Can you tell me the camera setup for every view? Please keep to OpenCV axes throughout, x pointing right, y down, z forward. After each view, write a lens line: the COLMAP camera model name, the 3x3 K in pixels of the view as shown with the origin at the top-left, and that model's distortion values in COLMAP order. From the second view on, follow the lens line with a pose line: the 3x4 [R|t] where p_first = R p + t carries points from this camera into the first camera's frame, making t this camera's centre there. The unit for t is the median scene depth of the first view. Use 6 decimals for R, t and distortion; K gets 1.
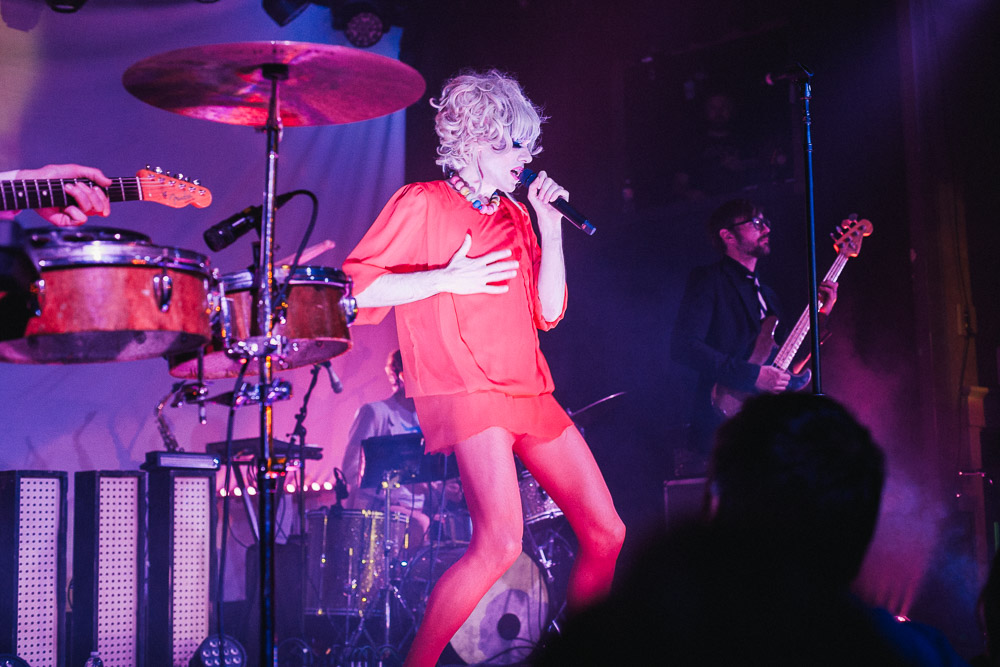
lens RADIAL K [[1494.5, 0, 504.5], [0, 1494.5, 316.7], [0, 0, 1]] dist [-0.025190, -0.040655]
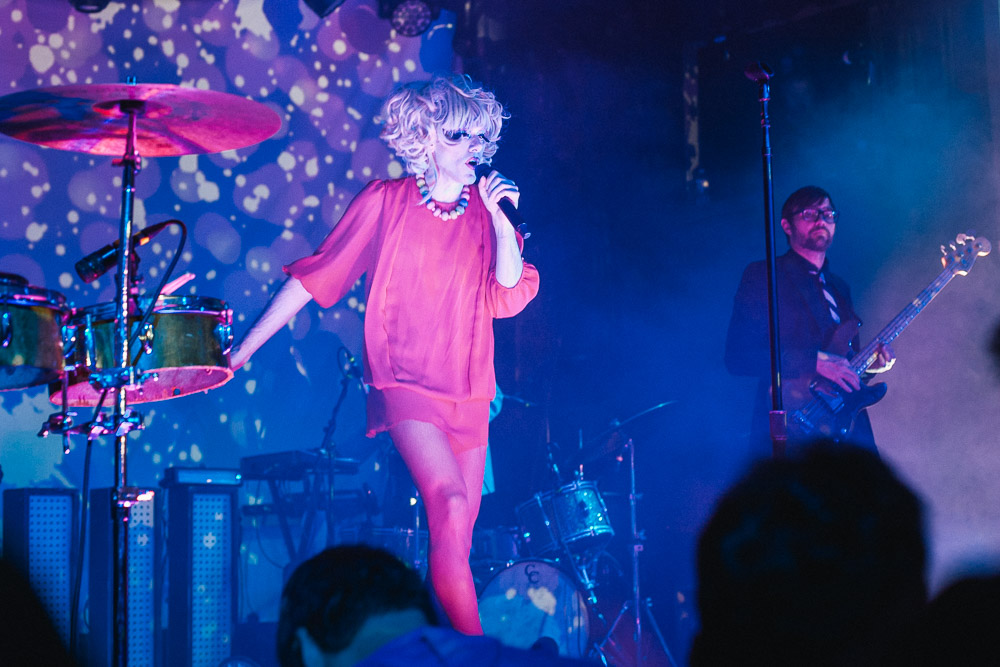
lens RADIAL K [[1650.4, 0, 520.4], [0, 1650.4, 301.3], [0, 0, 1]] dist [-0.029345, -0.015352]
pose [[0.994914, -0.013977, -0.099752, 0.217452], [0.013713, 0.999900, -0.003331, -0.023827], [0.099788, 0.001946, 0.995007, -0.090632]]
